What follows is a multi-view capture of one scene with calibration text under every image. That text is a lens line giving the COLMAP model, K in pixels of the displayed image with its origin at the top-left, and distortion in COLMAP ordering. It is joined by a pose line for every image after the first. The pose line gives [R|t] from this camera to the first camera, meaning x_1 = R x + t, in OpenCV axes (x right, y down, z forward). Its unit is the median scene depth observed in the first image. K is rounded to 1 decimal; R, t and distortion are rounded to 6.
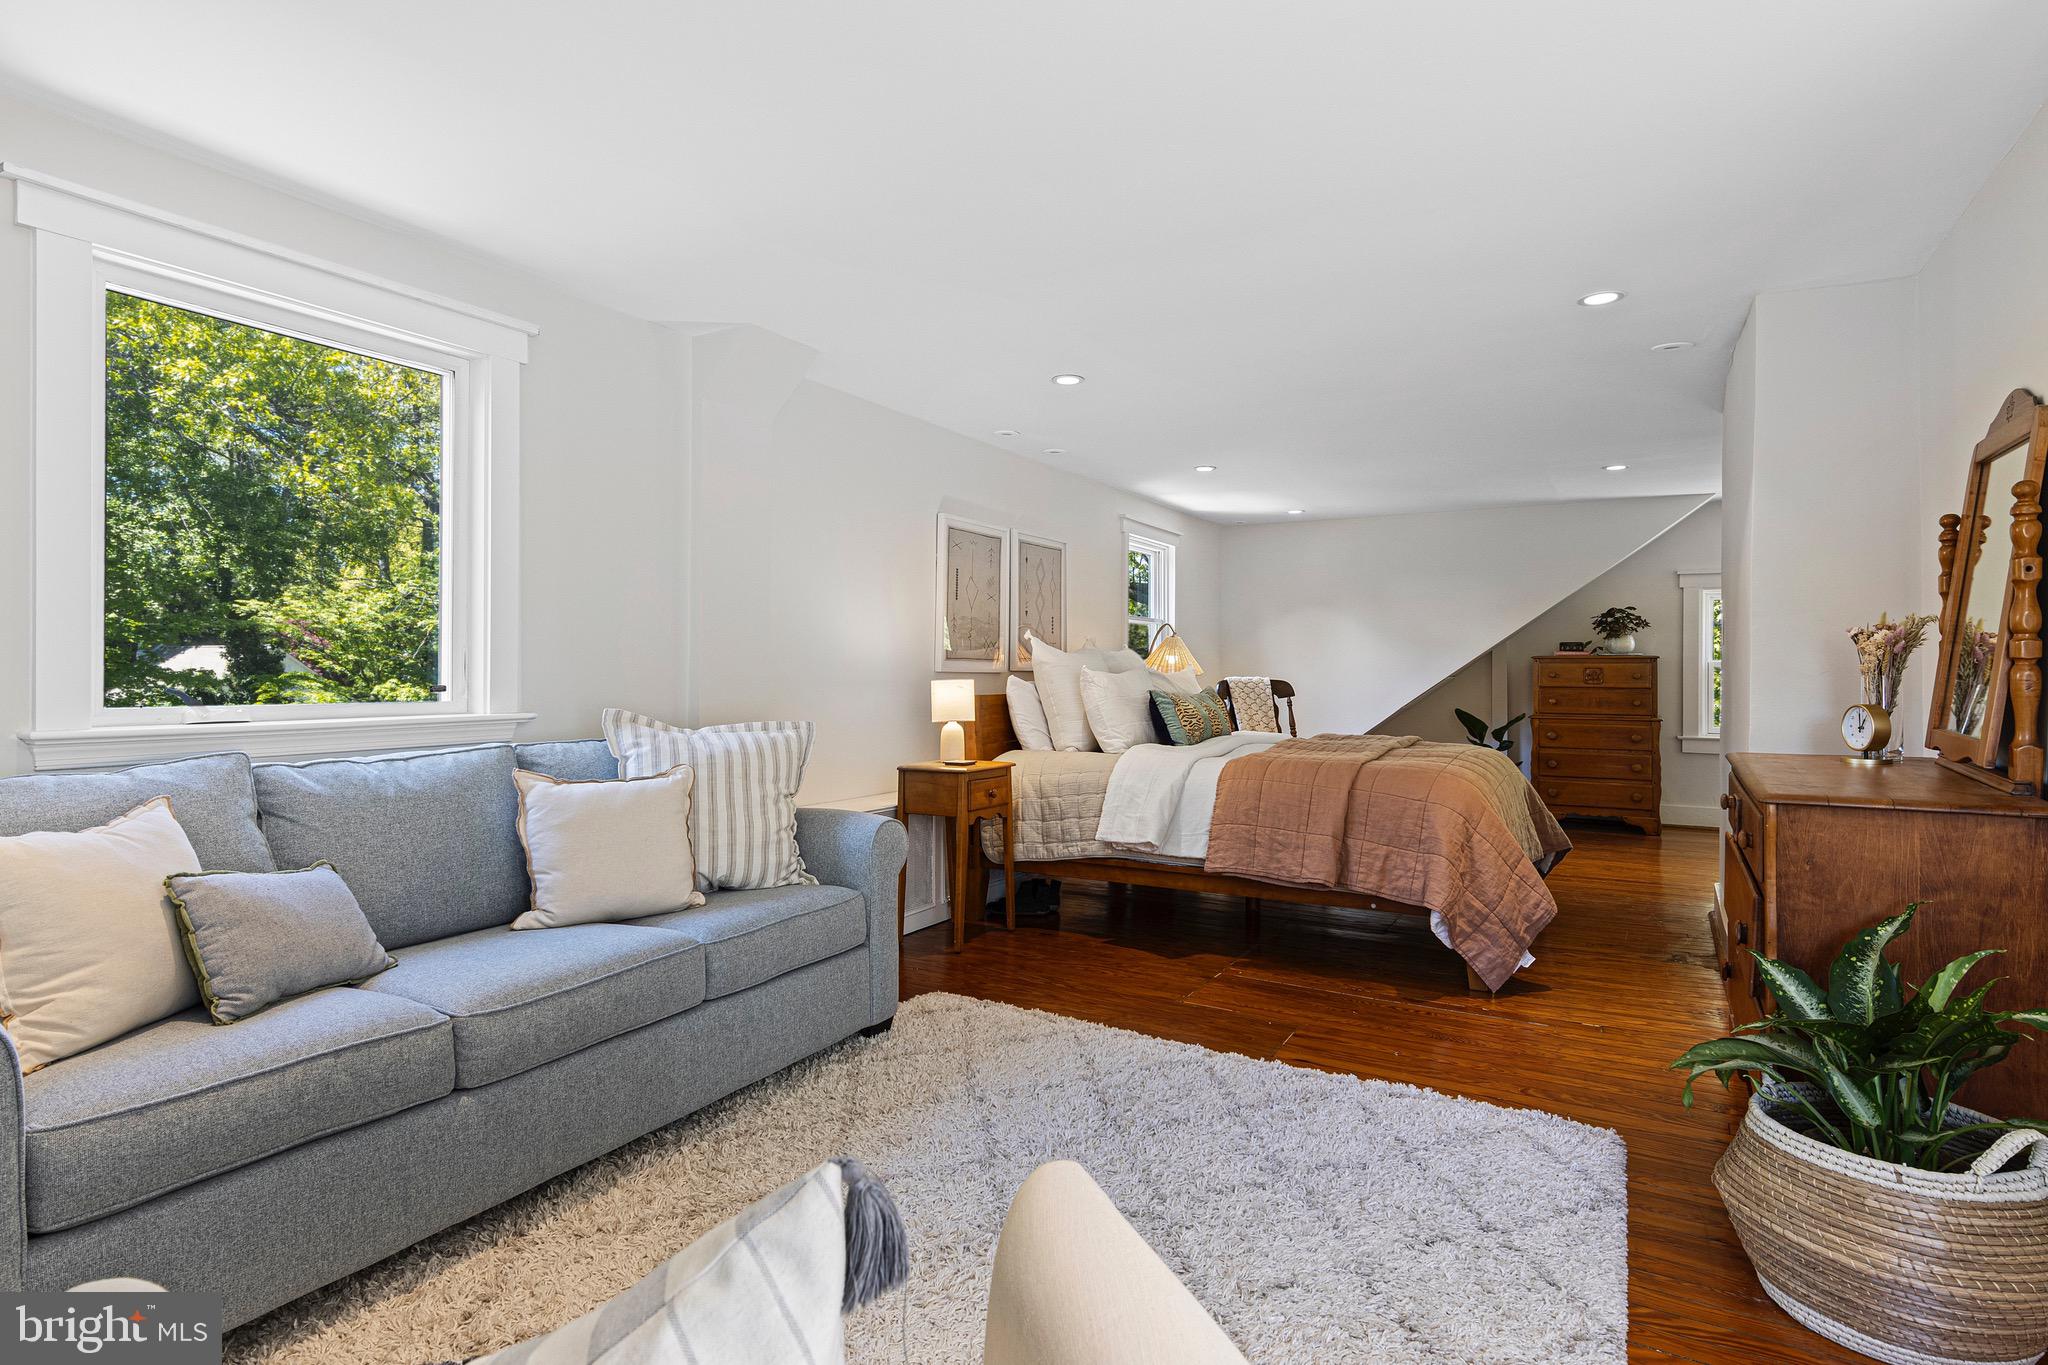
lens RADIAL K [[1052.5, 0, 1006.7], [0, 1052.5, 669.4], [0, 0, 1]] dist [0.012684, -0.000421]
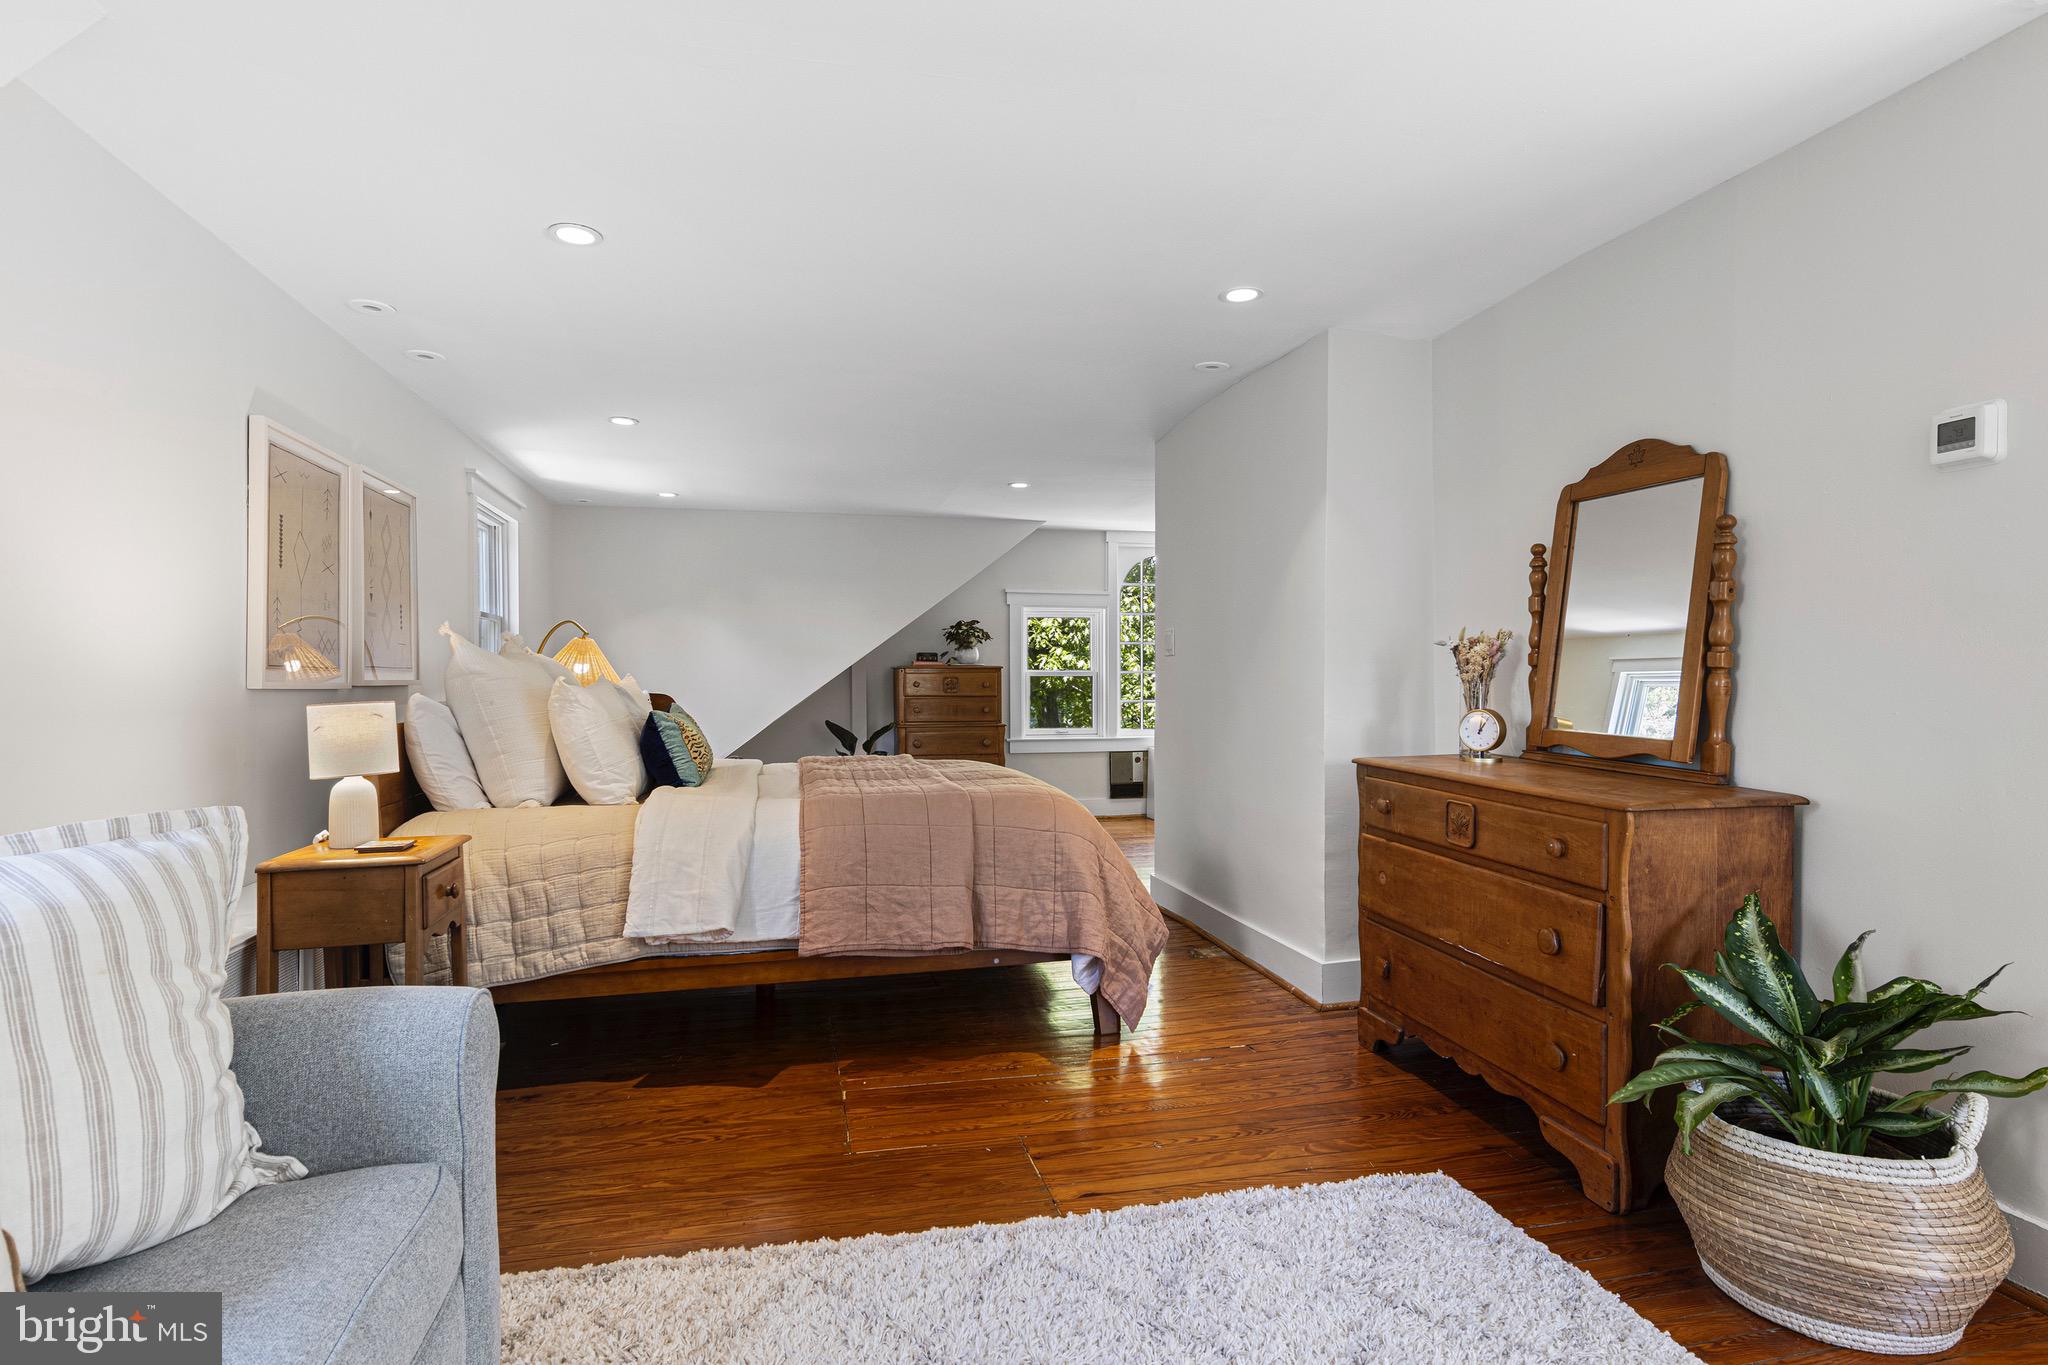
lens RADIAL K [[1050.6, 0, 1022.4], [0, 1050.6, 688.8], [0, 0, 1]] dist [0.013790, -0.005733]
pose [[0.721461, -0.011955, 0.692352, -0.235760], [0.005770, 0.999920, 0.011253, -0.002785], [-0.692431, -0.004124, 0.721472, 0.413794]]
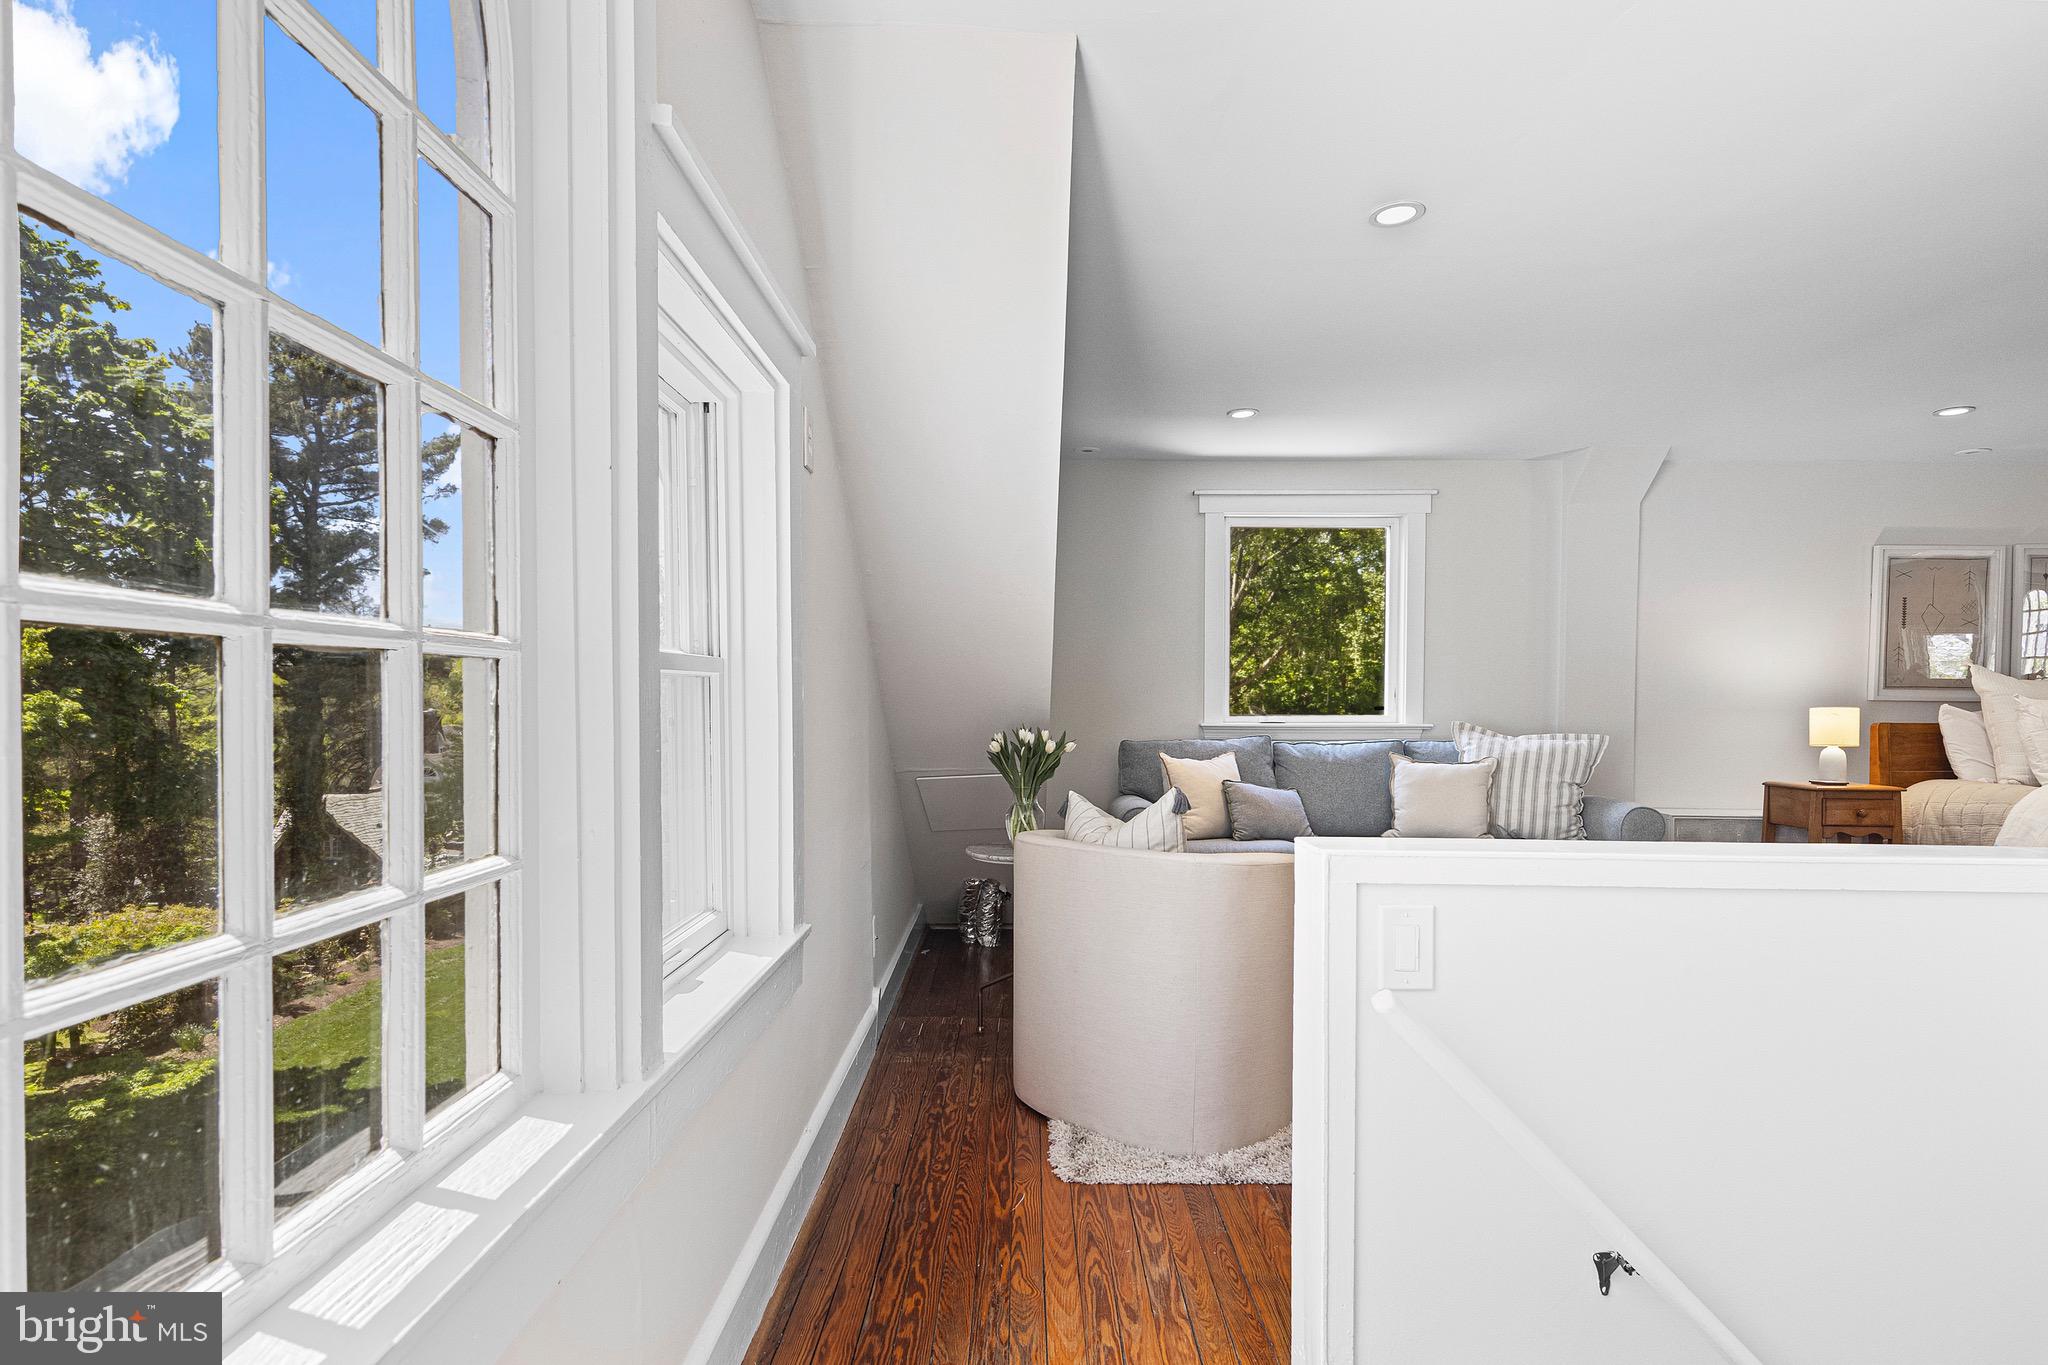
lens RADIAL K [[1050.6, 0, 1022.4], [0, 1050.6, 688.8], [0, 0, 1]] dist [0.013790, -0.005733]
pose [[0.508918, -0.003259, -0.860809, 0.586149], [-0.001347, 0.999989, -0.004582, -0.004518], [0.860814, 0.003492, 0.508907, -0.356531]]
